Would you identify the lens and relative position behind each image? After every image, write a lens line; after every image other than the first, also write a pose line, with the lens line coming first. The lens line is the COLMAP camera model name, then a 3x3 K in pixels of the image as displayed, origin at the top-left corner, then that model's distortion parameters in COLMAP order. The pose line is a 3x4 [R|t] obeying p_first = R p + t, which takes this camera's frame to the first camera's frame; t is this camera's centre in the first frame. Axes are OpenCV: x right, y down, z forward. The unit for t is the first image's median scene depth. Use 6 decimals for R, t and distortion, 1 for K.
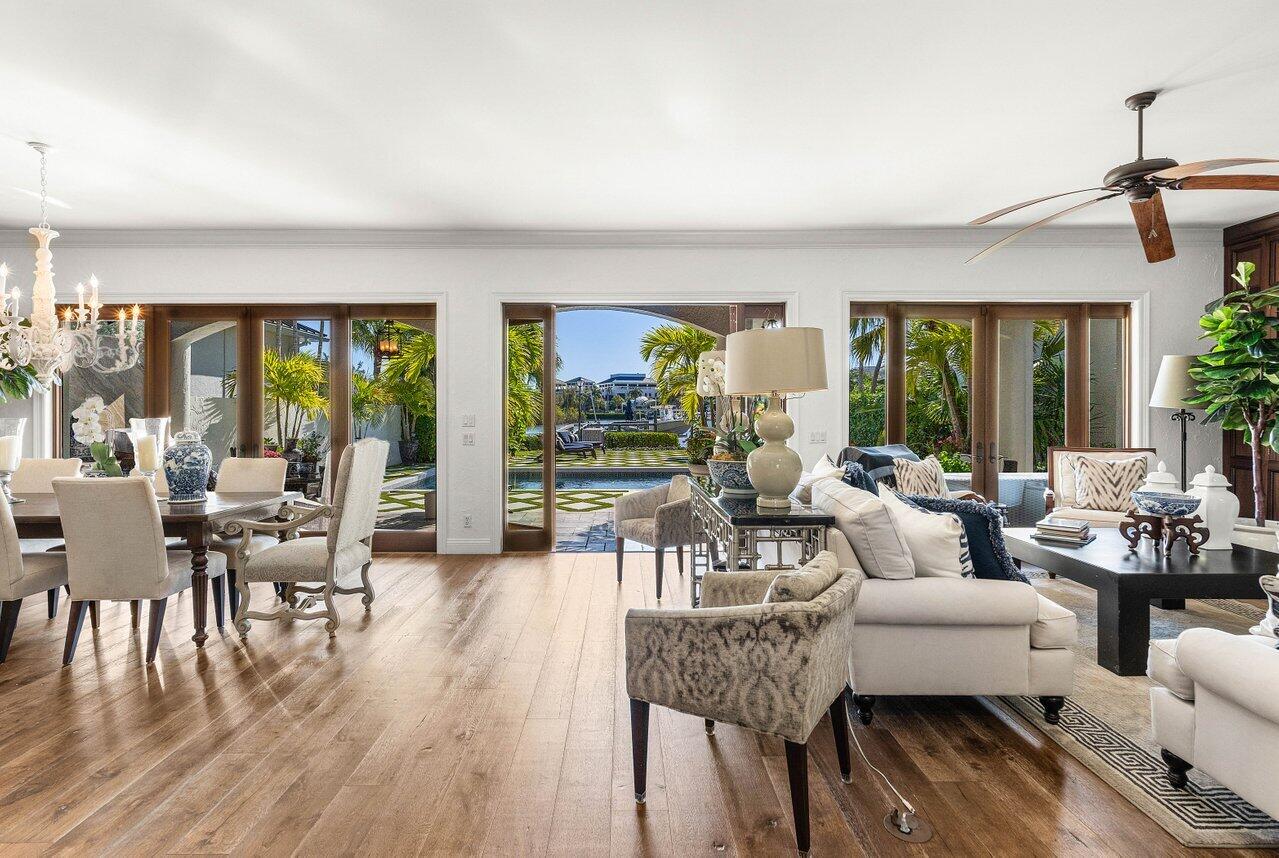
lens RADIAL K [[639.6, 0, 624.2], [0, 639.6, 411.5], [0, 0, 1]] dist [0.002061, 0.001099]
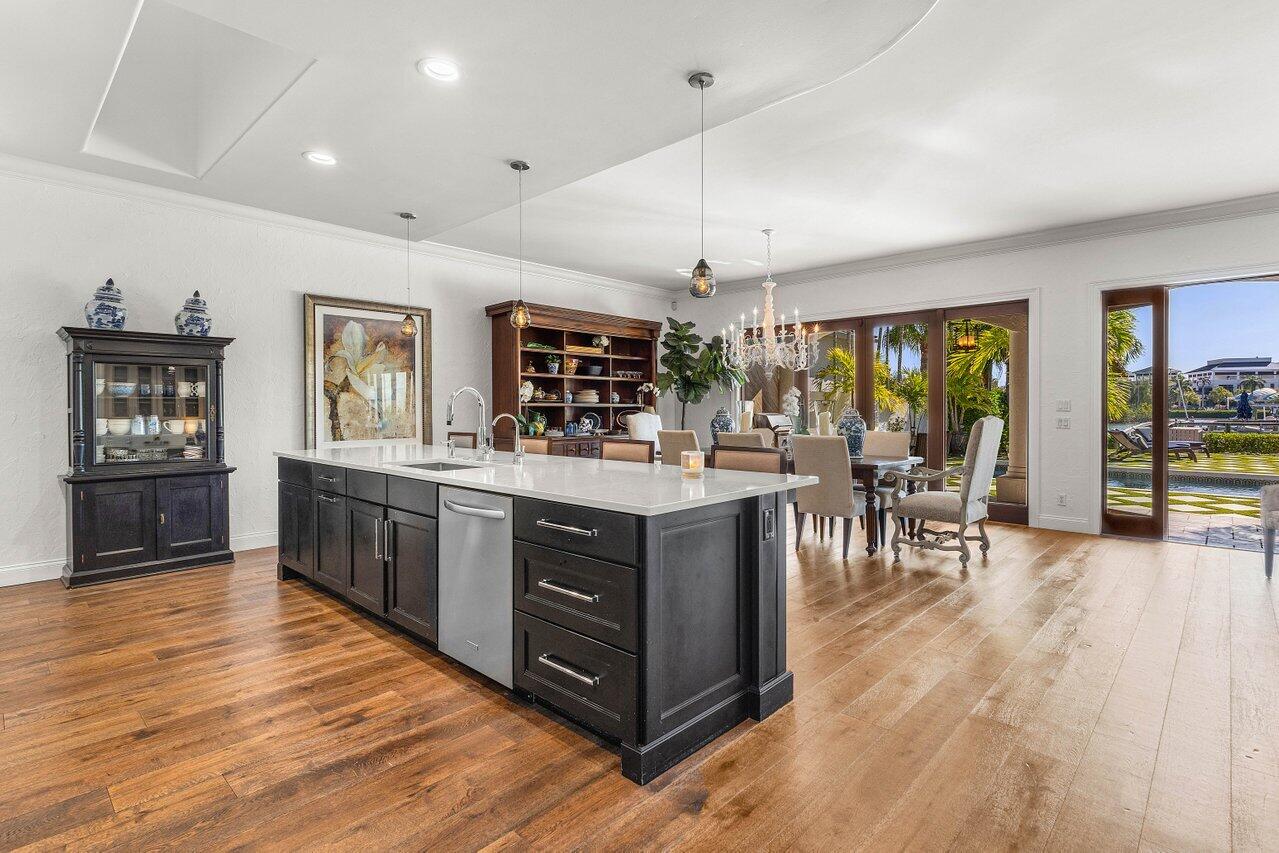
lens RADIAL K [[622.1, 0, 650.6], [0, 622.1, 405.1], [0, 0, 1]] dist [0.002616, 0.000114]
pose [[0.732457, 0.000655, -0.680813, -0.043319], [-0.003532, 0.999990, -0.002837, 0.020313], [0.680804, 0.004483, 0.732452, -0.247896]]
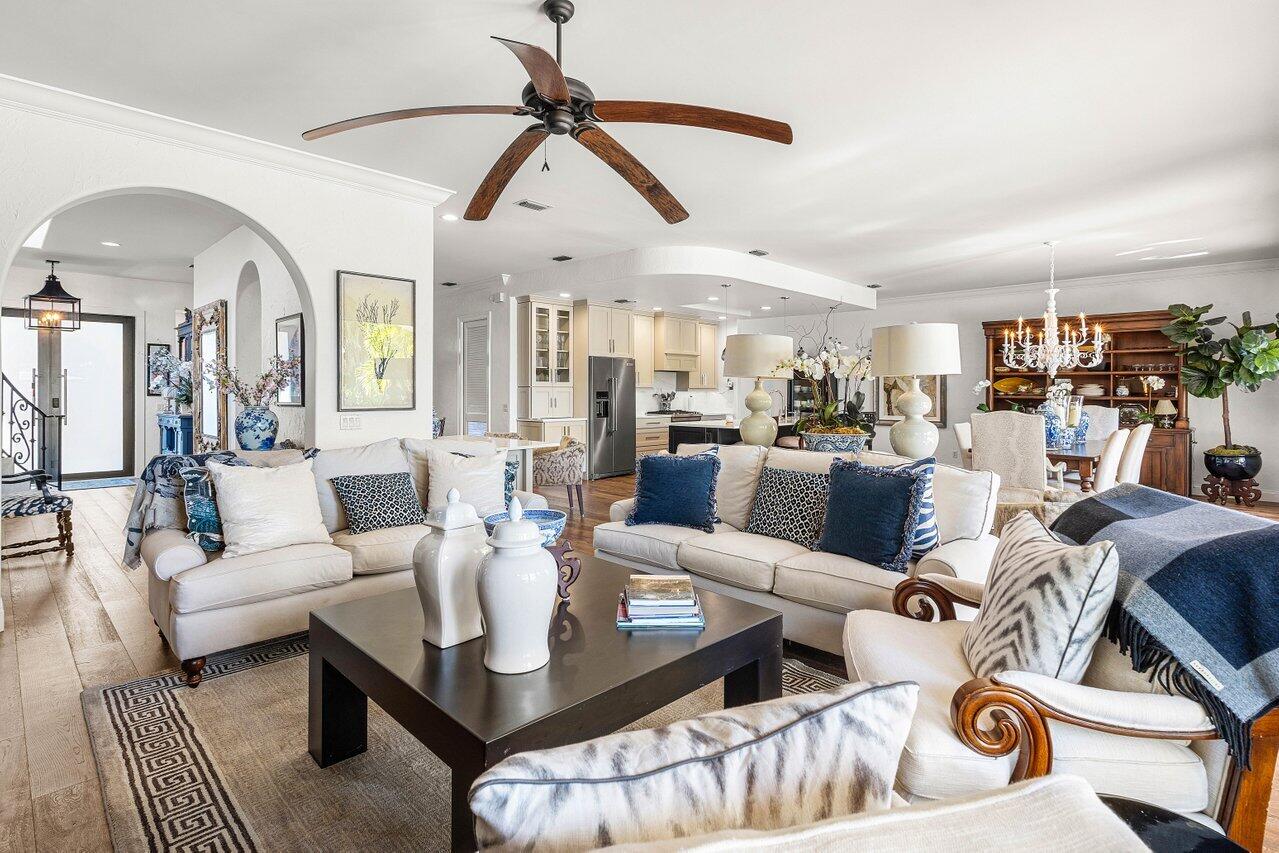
lens RADIAL K [[630.6, 0, 649.3], [0, 630.6, 403.3], [0, 0, 1]] dist [0.005417, 0.001224]
pose [[-0.698883, 0.011691, -0.715141, 0.795307], [-0.005416, 0.999751, 0.021637, 0.002682], [0.715216, 0.018995, -0.698646, 1.040028]]
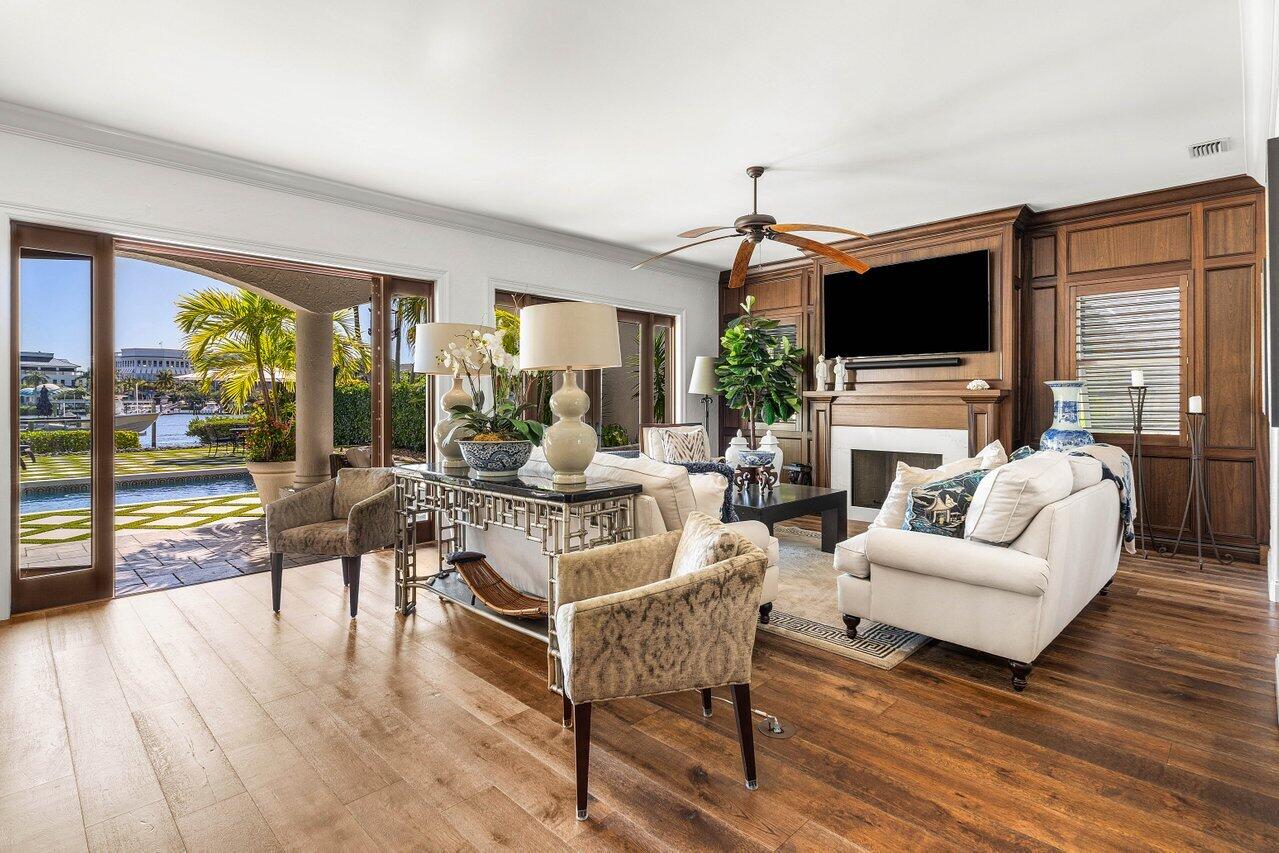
lens RADIAL K [[627.8, 0, 648.9], [0, 627.8, 400.6], [0, 0, 1]] dist [-0.000089, -0.000526]
pose [[0.697841, 0.001037, 0.716252, -0.212198], [0.002657, 0.999988, -0.004036, 0.013907], [-0.716248, 0.004719, 0.697830, 0.128959]]
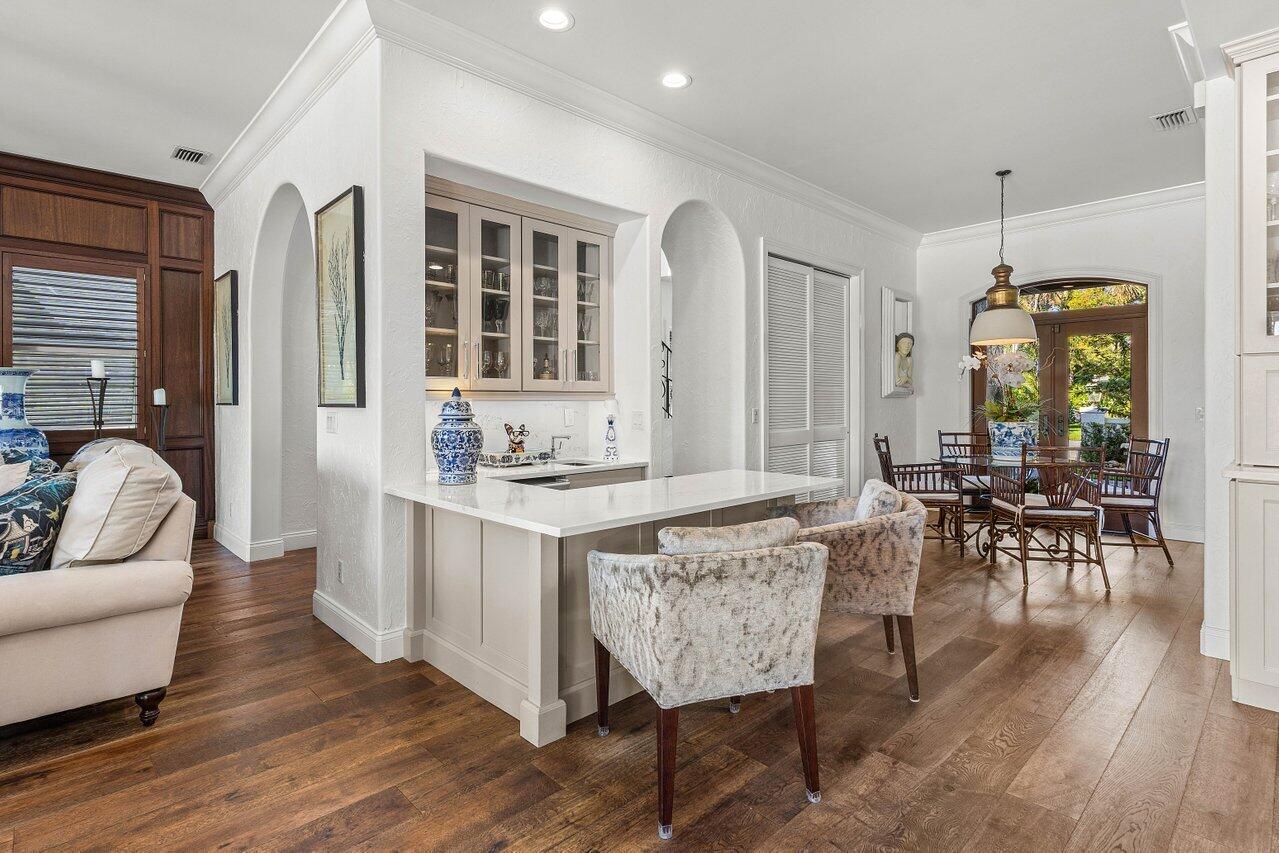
lens RADIAL K [[630.6, 0, 649.3], [0, 630.6, 403.3], [0, 0, 1]] dist [0.005417, 0.001224]
pose [[-0.698526, -0.000130, 0.715584, -0.191863], [0.006858, 0.999953, 0.006876, 0.025209], [-0.715551, 0.009710, -0.698493, 0.325156]]
